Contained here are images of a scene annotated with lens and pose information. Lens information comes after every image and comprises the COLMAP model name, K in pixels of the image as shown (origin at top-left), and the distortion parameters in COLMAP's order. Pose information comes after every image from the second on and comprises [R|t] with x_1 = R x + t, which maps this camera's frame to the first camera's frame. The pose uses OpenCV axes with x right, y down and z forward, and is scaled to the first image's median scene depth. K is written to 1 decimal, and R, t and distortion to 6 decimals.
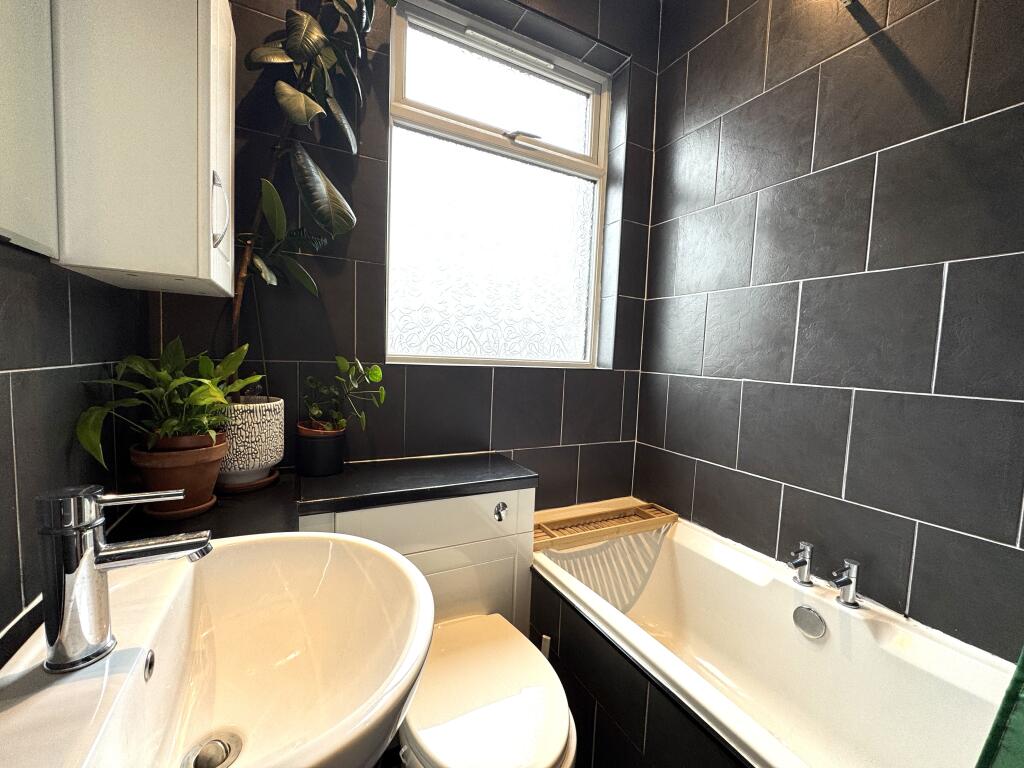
lens RADIAL K [[406.7, 0, 508.3], [0, 406.7, 385.4], [0, 0, 1]] dist [-0.003781, 0.000593]
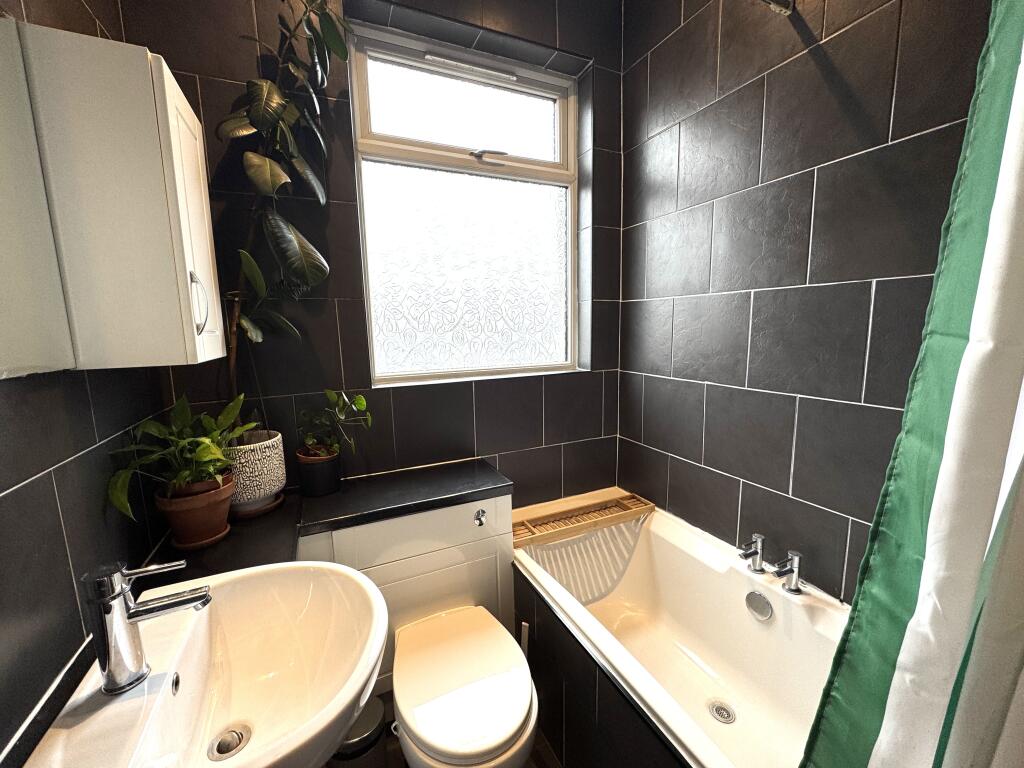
lens RADIAL K [[406.7, 0, 508.8], [0, 406.7, 385.2], [0, 0, 1]] dist [-0.003781, 0.000593]
pose [[0.997043, -0.056776, -0.051781, 0.139676], [0.060375, 0.995661, 0.070813, -0.130585], [0.047536, -0.073730, 0.996145, -0.091915]]
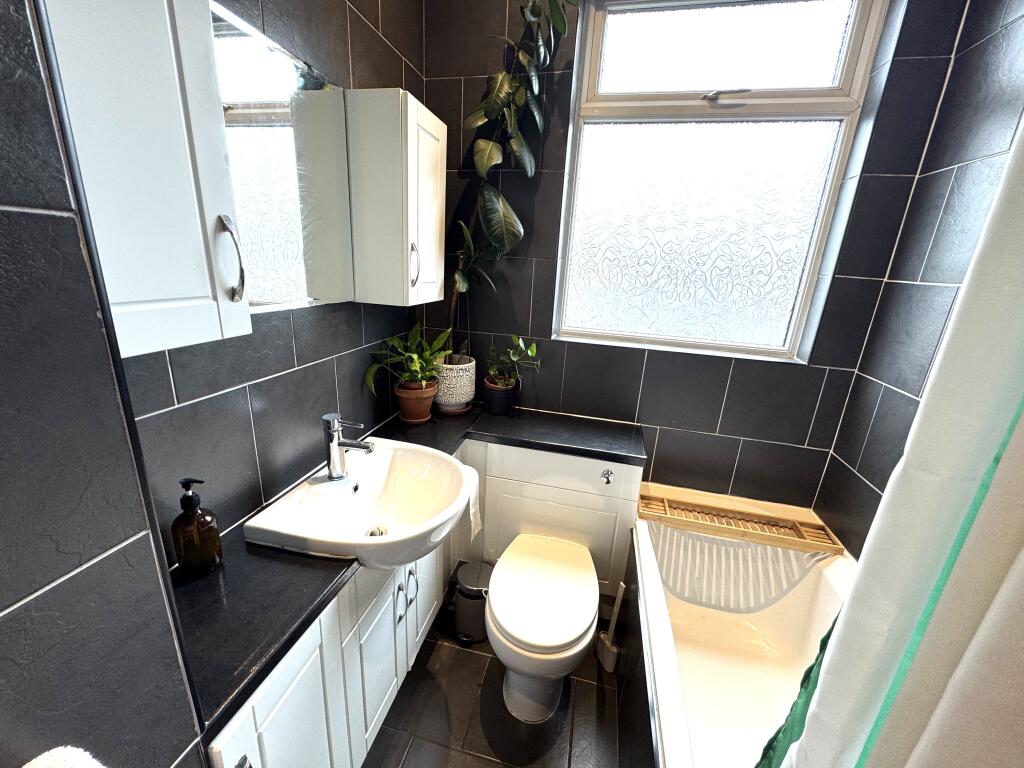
lens RADIAL K [[406.7, 0, 511.5], [0, 406.7, 384.4], [0, 0, 1]] dist [-0.003781, 0.000593]
pose [[0.758882, 0.190223, -0.622827, 0.469114], [-0.071762, 0.974990, 0.210342, -0.193409], [0.647262, -0.114930, 0.753553, -0.066697]]
